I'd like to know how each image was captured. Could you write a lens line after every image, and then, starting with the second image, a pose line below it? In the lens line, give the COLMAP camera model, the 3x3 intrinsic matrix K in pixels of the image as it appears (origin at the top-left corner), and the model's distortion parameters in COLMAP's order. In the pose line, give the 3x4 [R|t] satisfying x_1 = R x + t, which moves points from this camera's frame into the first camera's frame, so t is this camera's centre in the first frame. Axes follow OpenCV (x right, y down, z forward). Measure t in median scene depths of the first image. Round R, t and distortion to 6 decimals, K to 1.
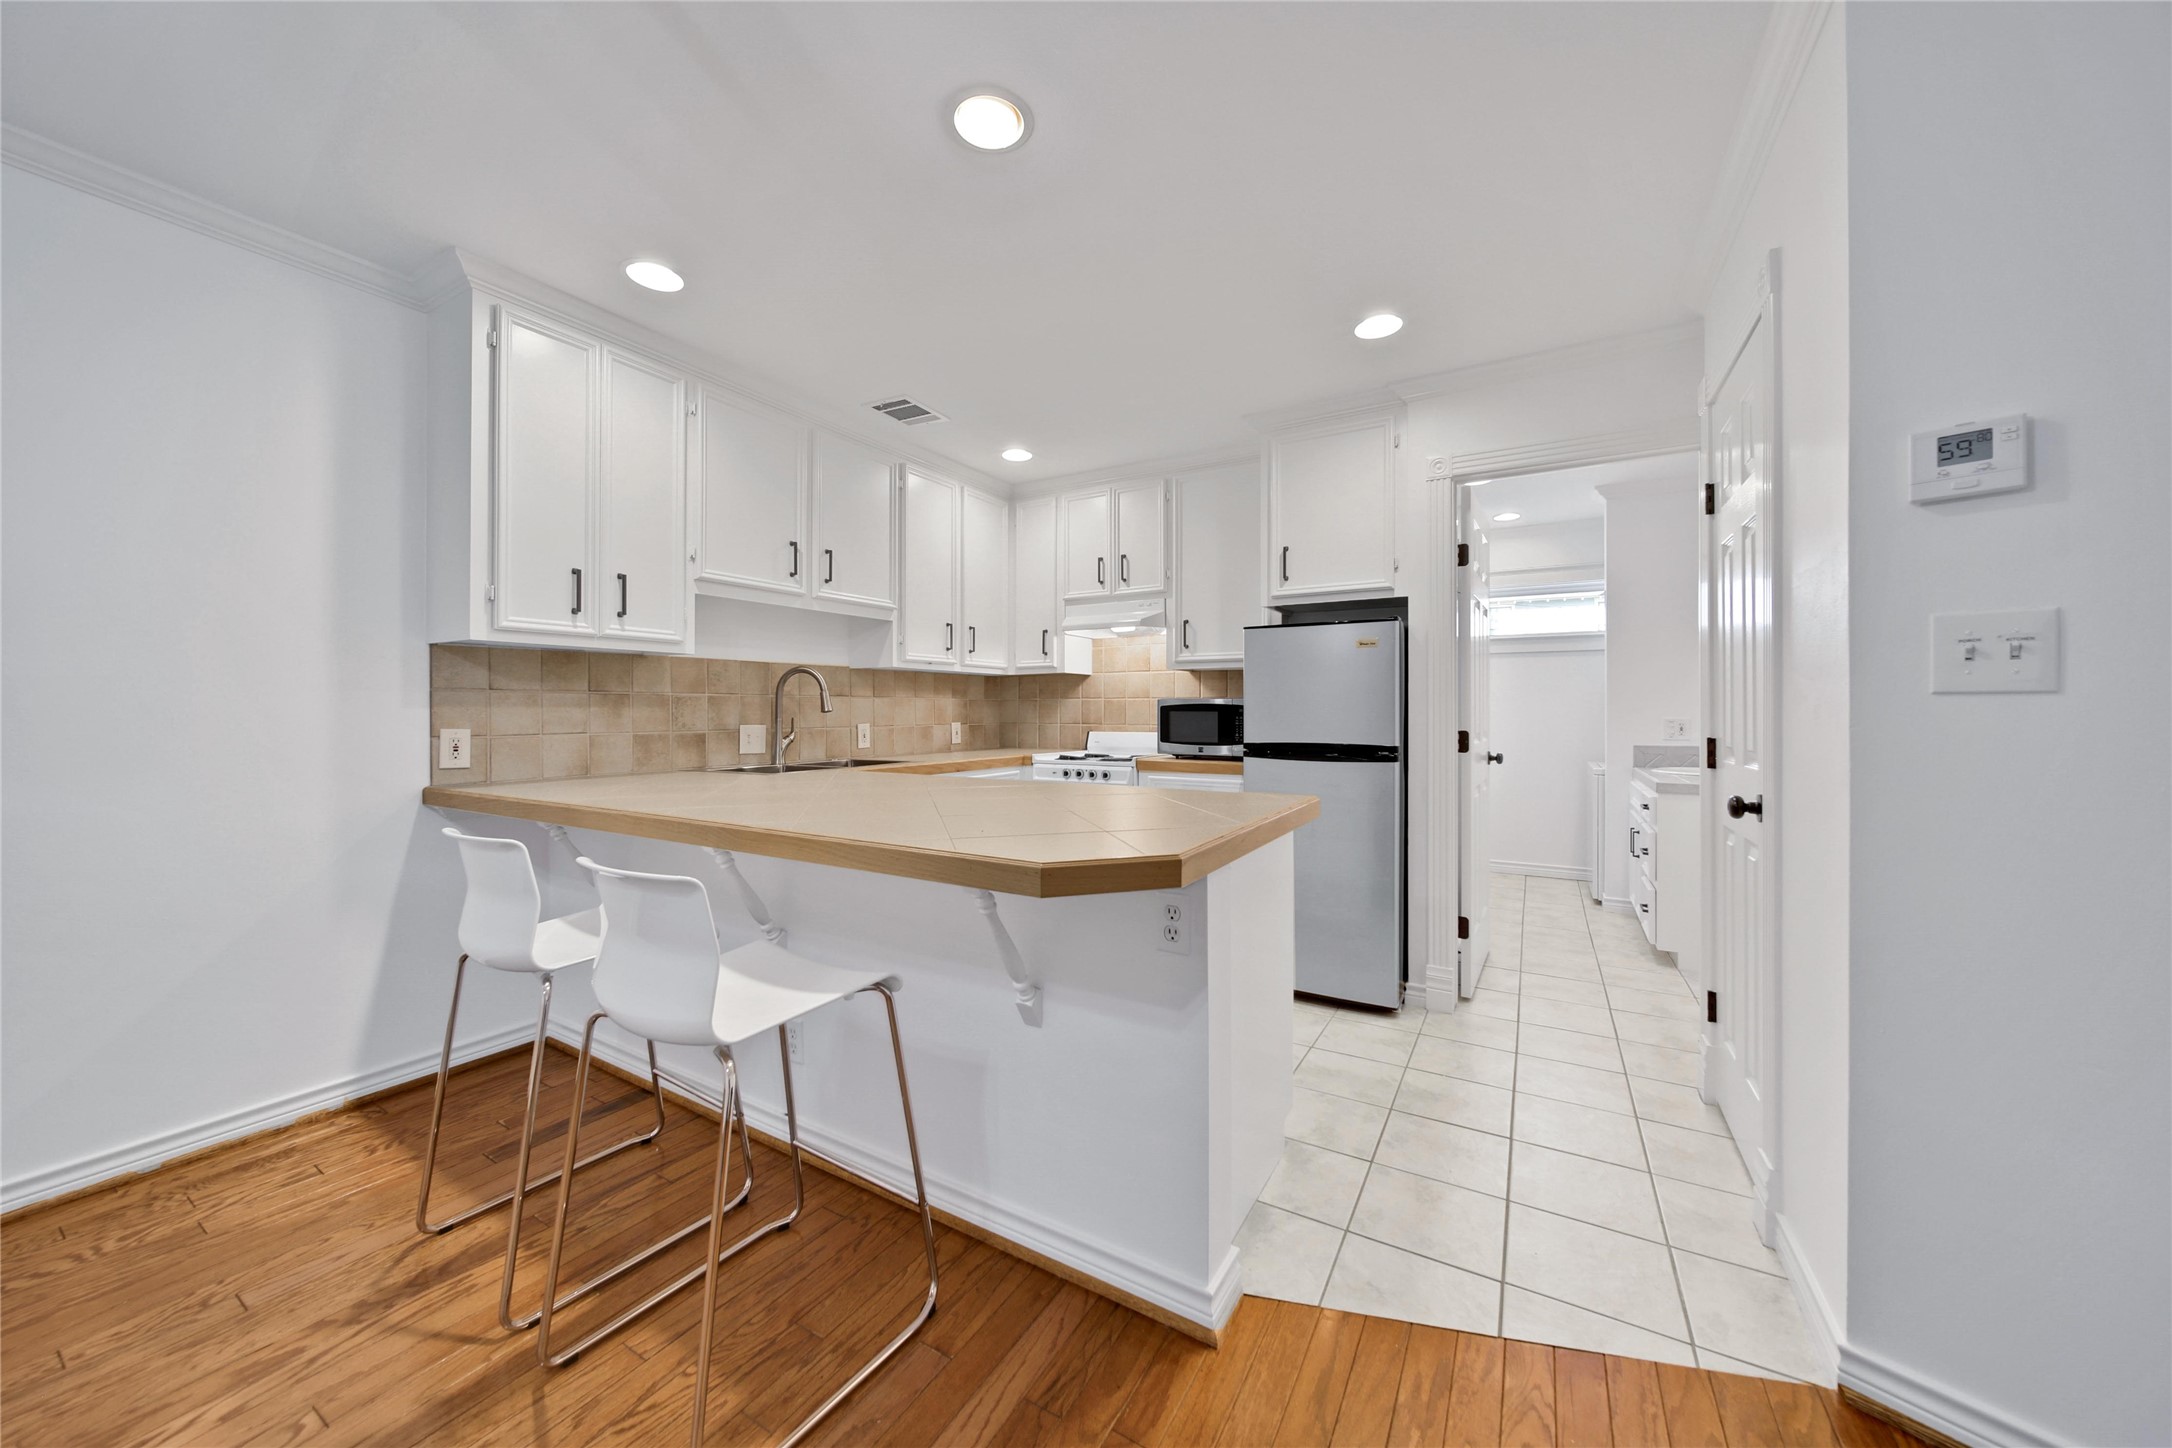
lens RADIAL K [[767.0, 0, 1080.7], [0, 767.0, 706.3], [0, 0, 1]] dist [0.000742, -0.001625]
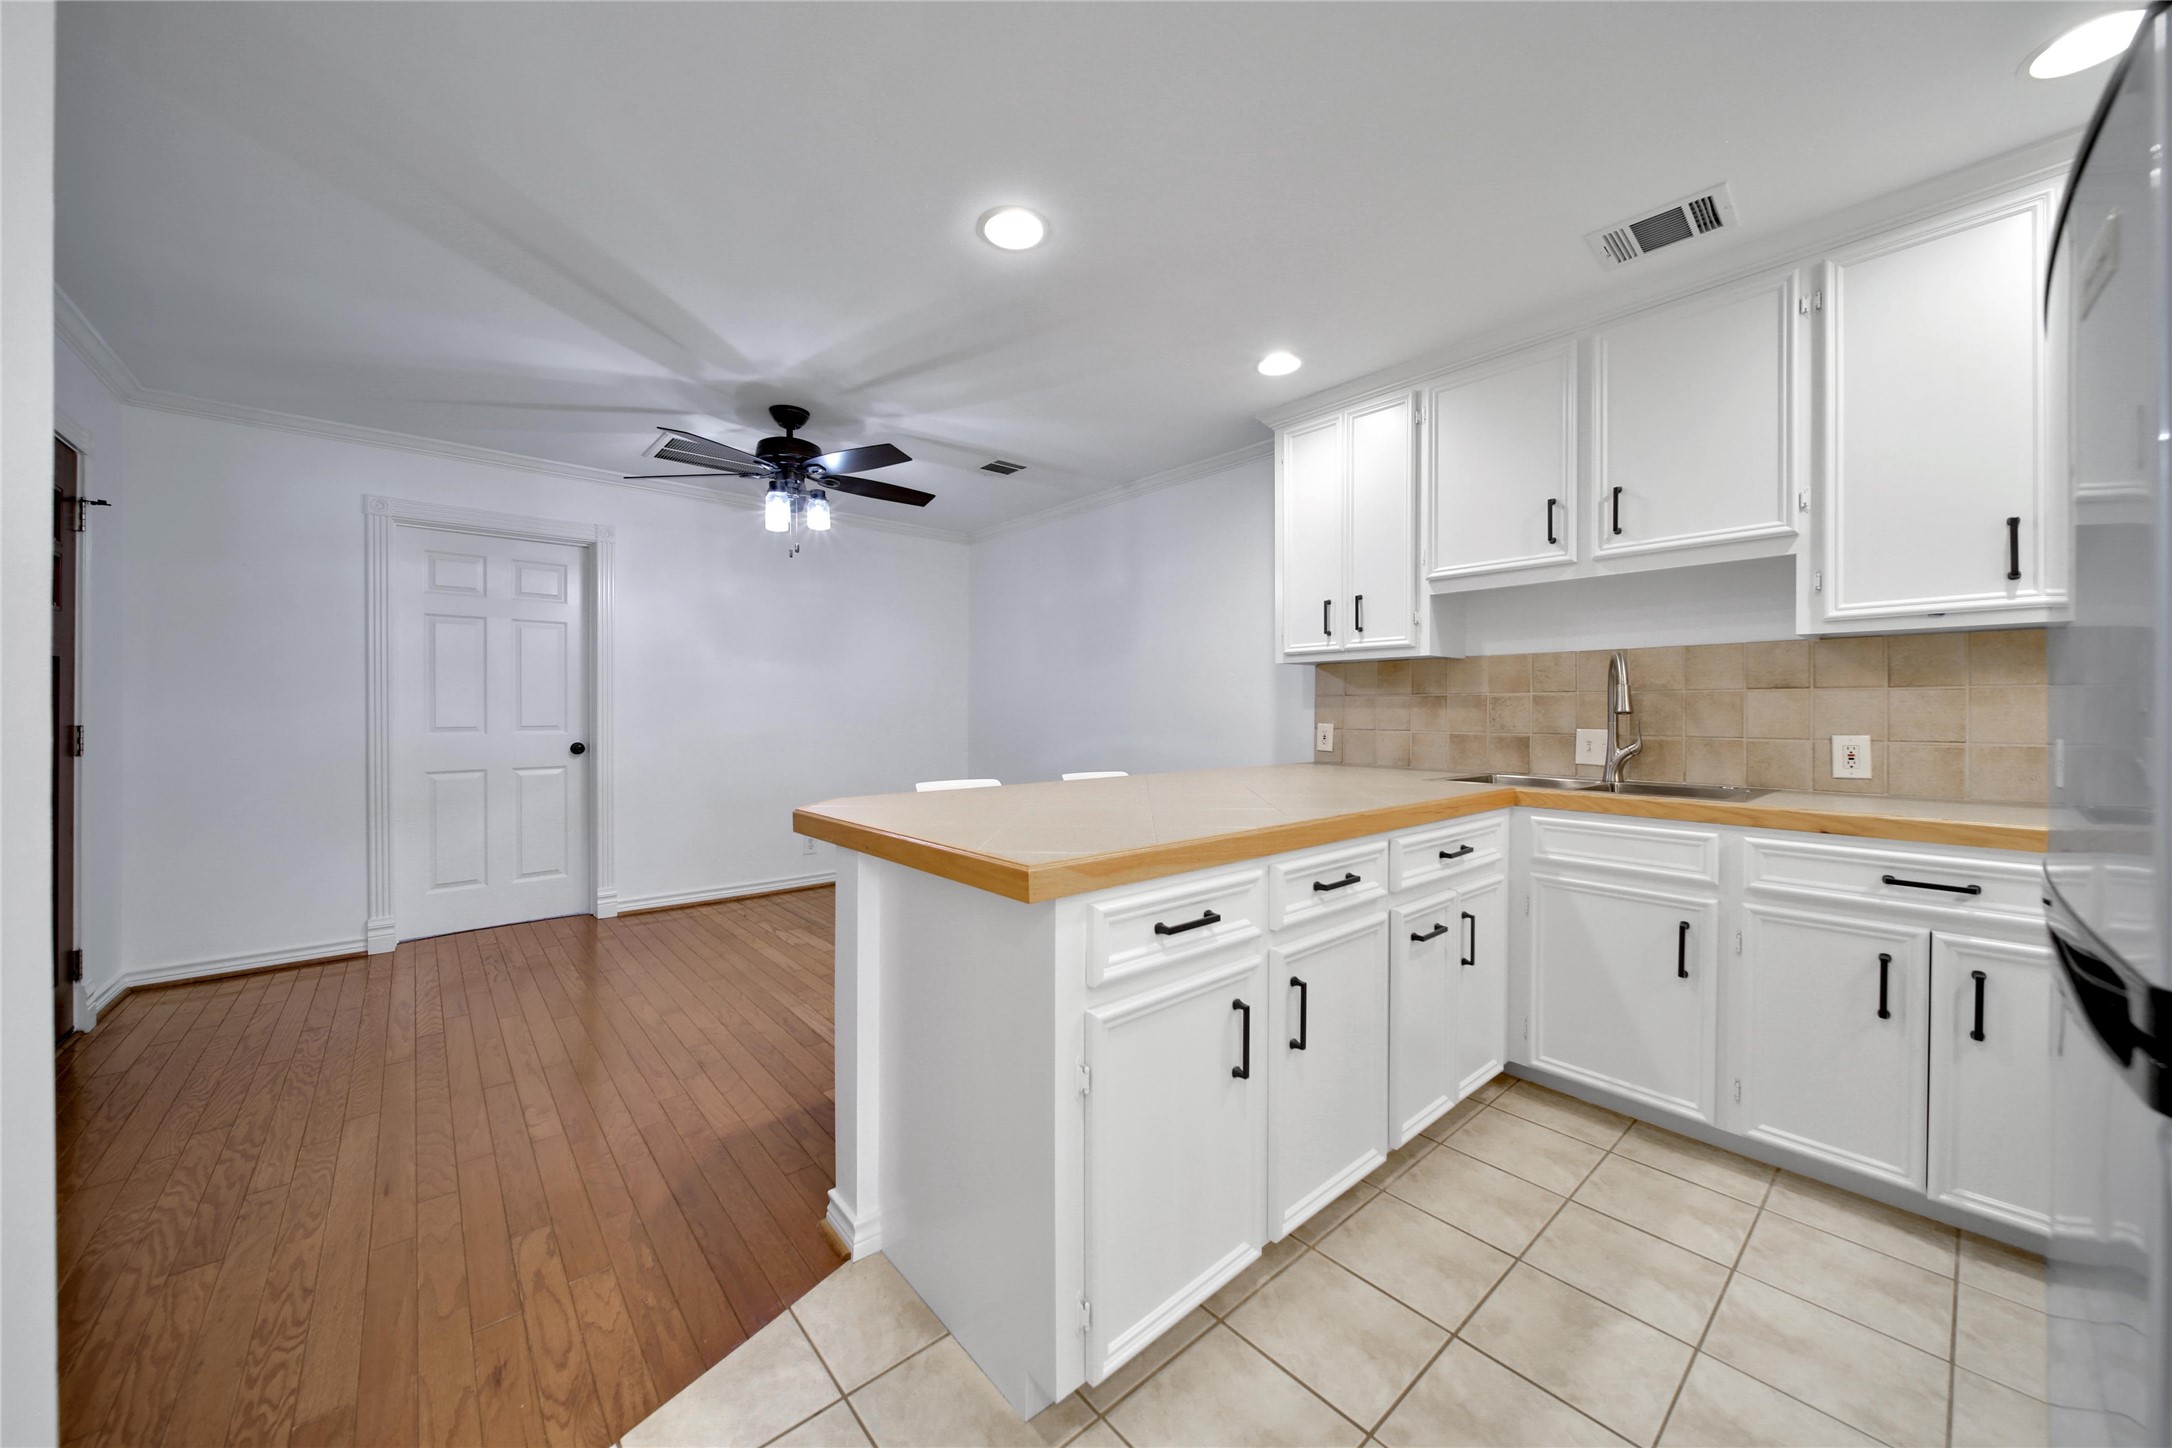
lens RADIAL K [[767.0, 0, 1085.1], [0, 767.0, 712.6], [0, 0, 1]] dist [0.000742, -0.001625]
pose [[-0.310438, 0.002787, -0.950590, 0.544094], [0.003944, 0.999991, 0.001644, 0.003726], [0.950586, -0.003239, -0.310446, 0.802858]]
